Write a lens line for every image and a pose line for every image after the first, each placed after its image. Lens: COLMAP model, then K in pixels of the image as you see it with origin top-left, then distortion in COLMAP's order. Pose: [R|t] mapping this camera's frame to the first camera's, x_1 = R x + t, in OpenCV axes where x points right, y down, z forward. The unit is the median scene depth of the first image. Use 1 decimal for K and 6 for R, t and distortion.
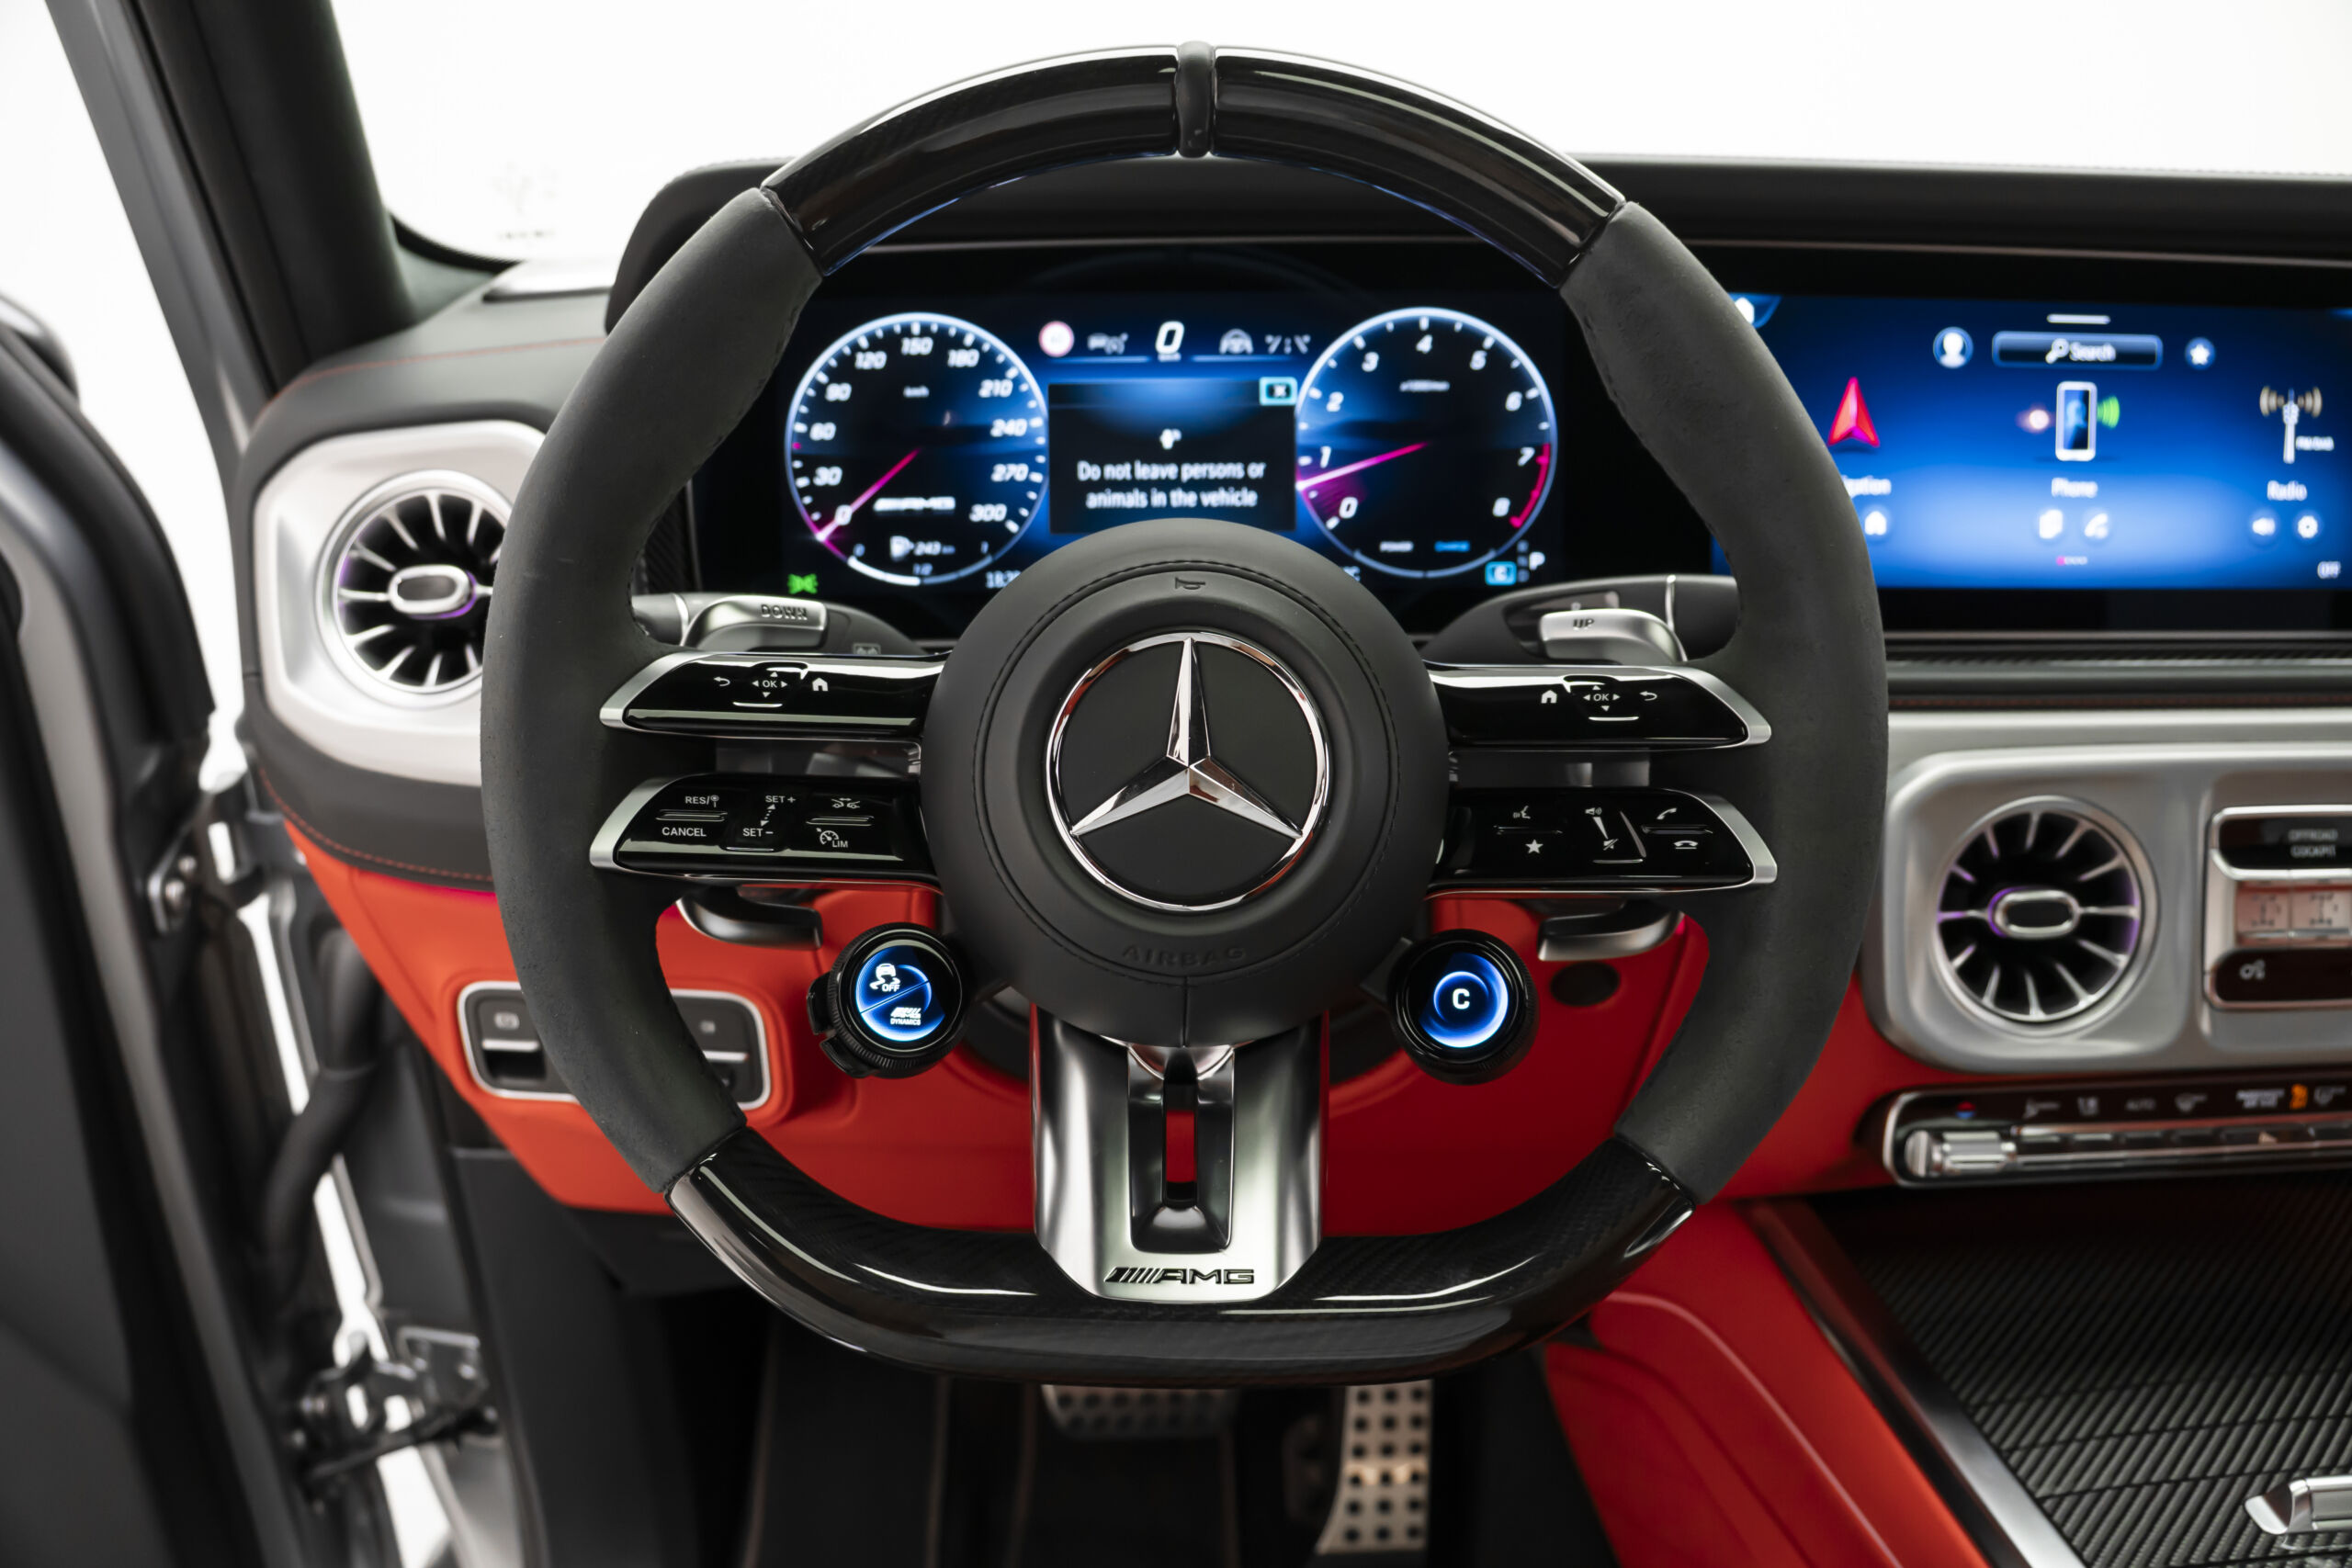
lens RADIAL K [[1963.0, 0, 1205.8], [0, 1963.0, 780.1], [0, 0, 1]] dist [-0.221879, 0.138637]
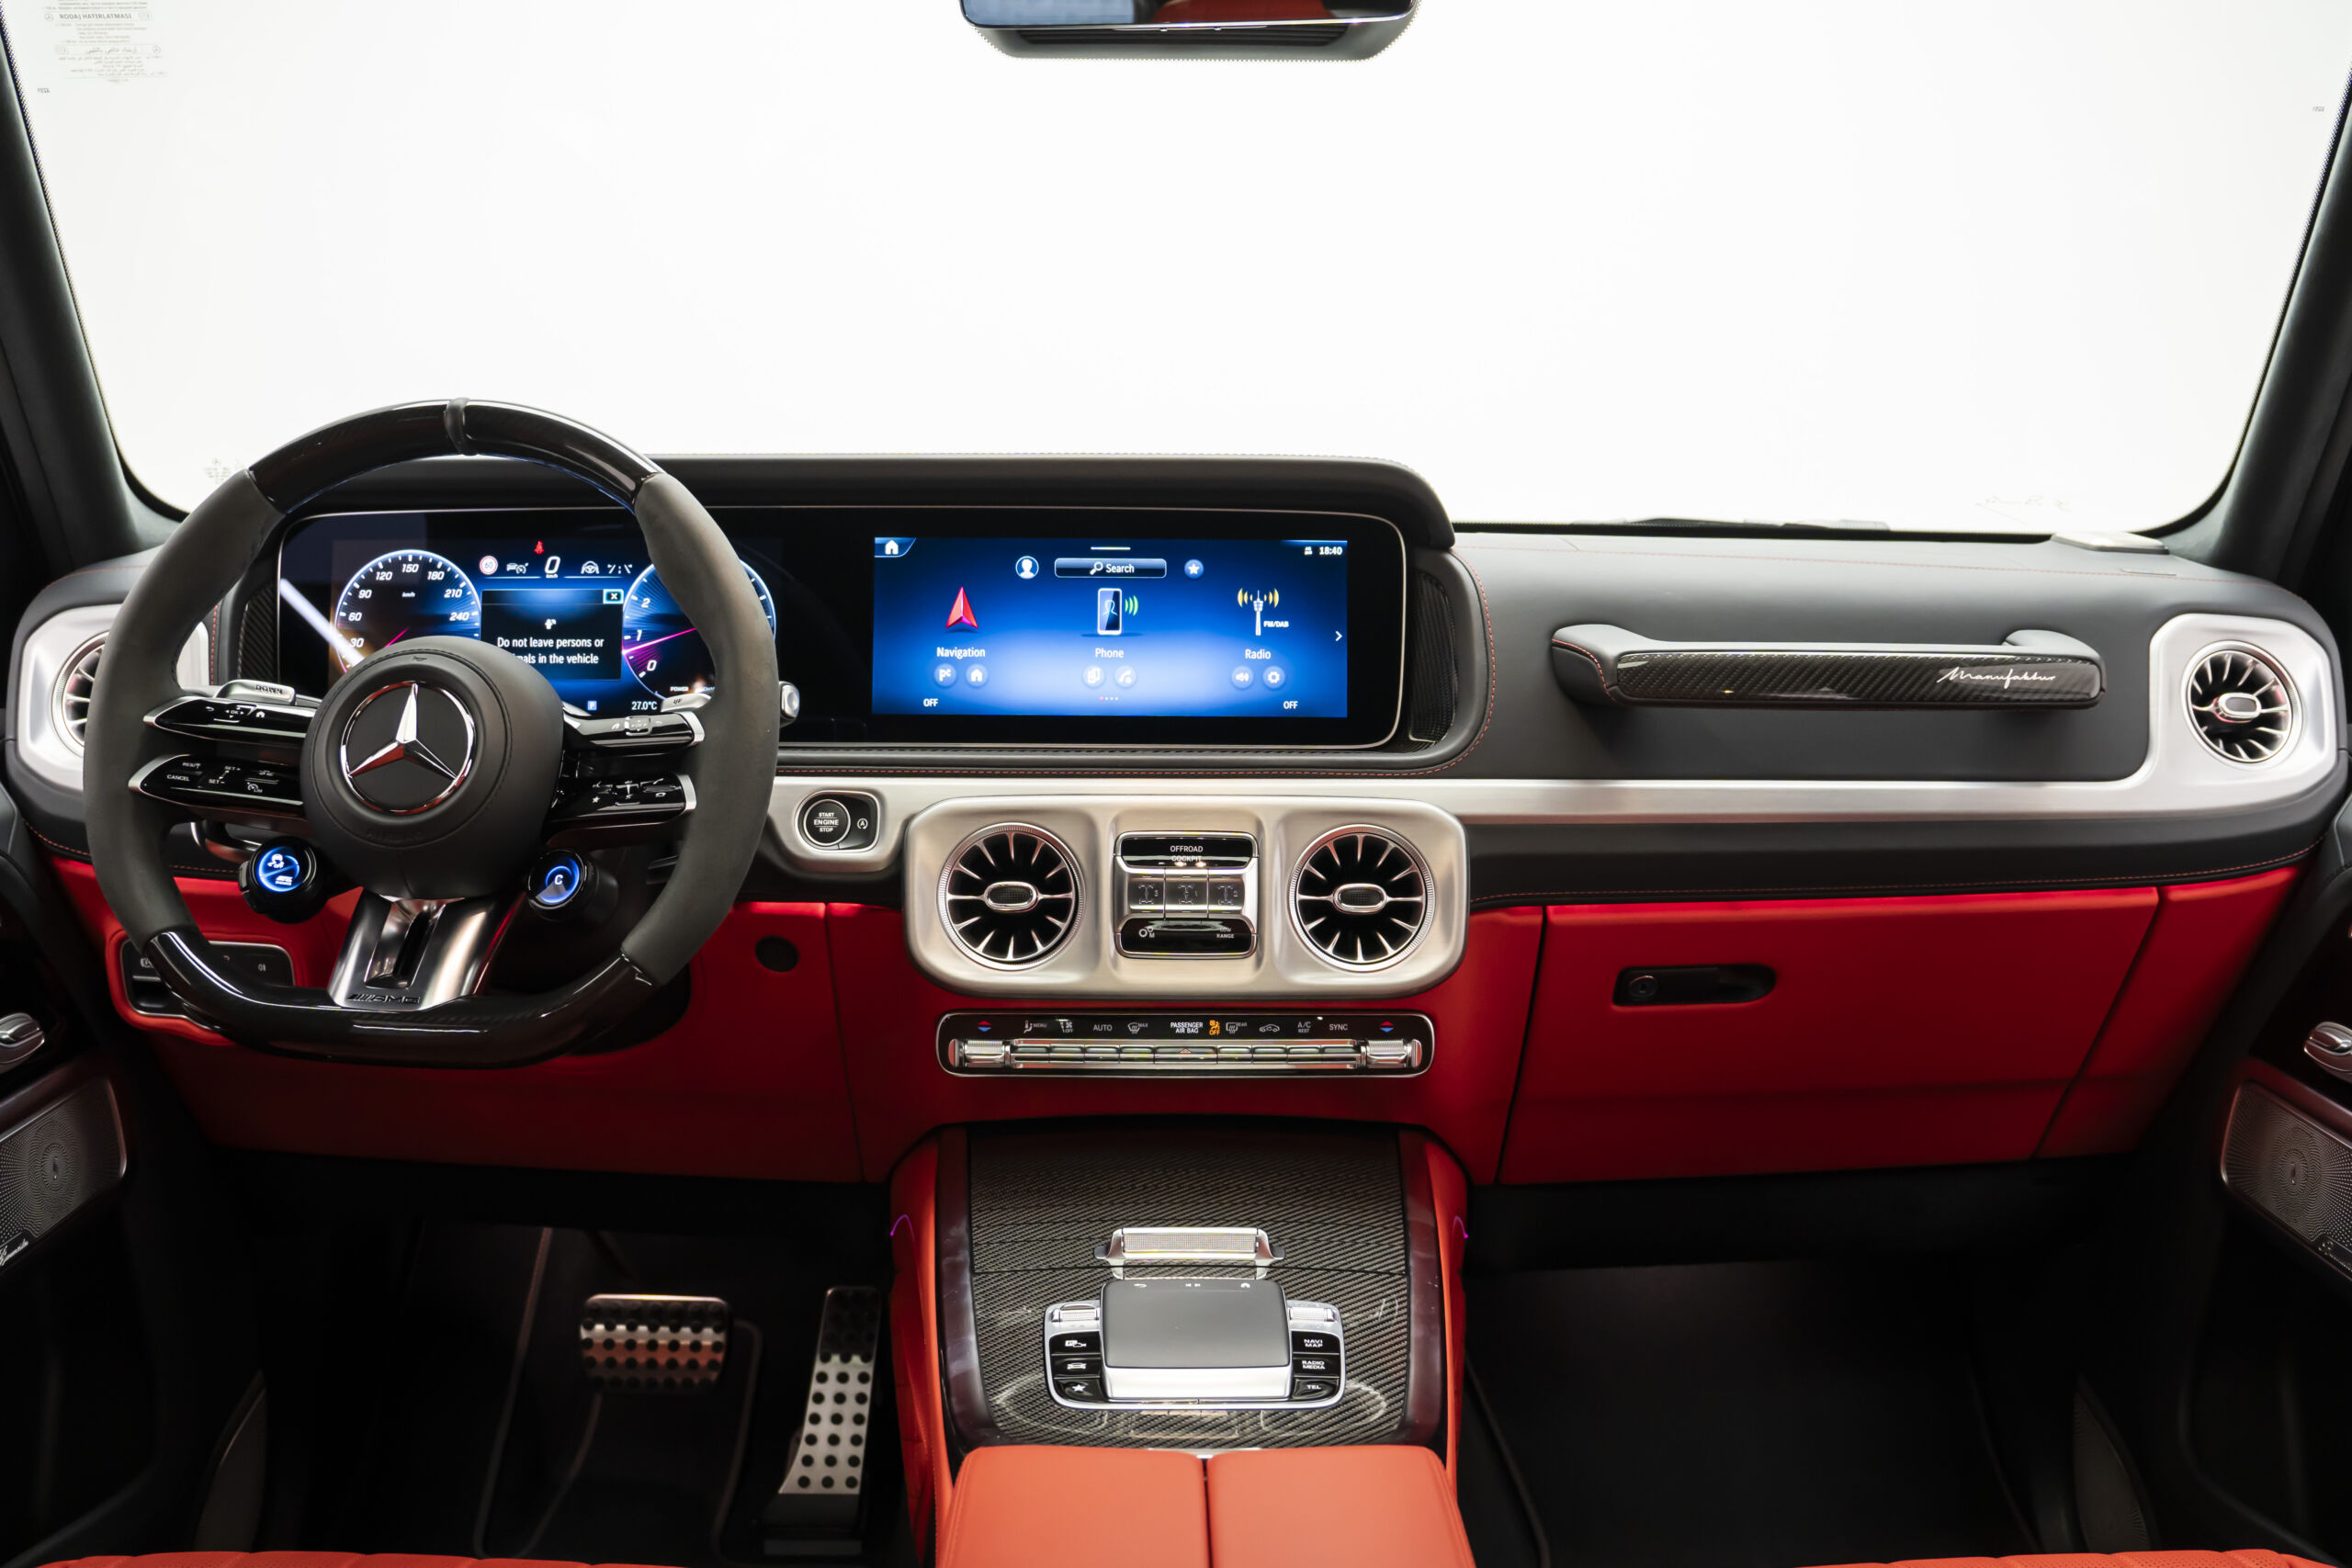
lens RADIAL K [[1963.0, 0, 1205.8], [0, 1963.0, 780.1], [0, 0, 1]] dist [-0.221879, 0.138637]
pose [[0.999798, 0.015869, 0.012356, 0.534739], [-0.013588, 0.985905, -0.166751, 0.229212], [-0.014828, 0.166549, 0.985922, -0.628298]]
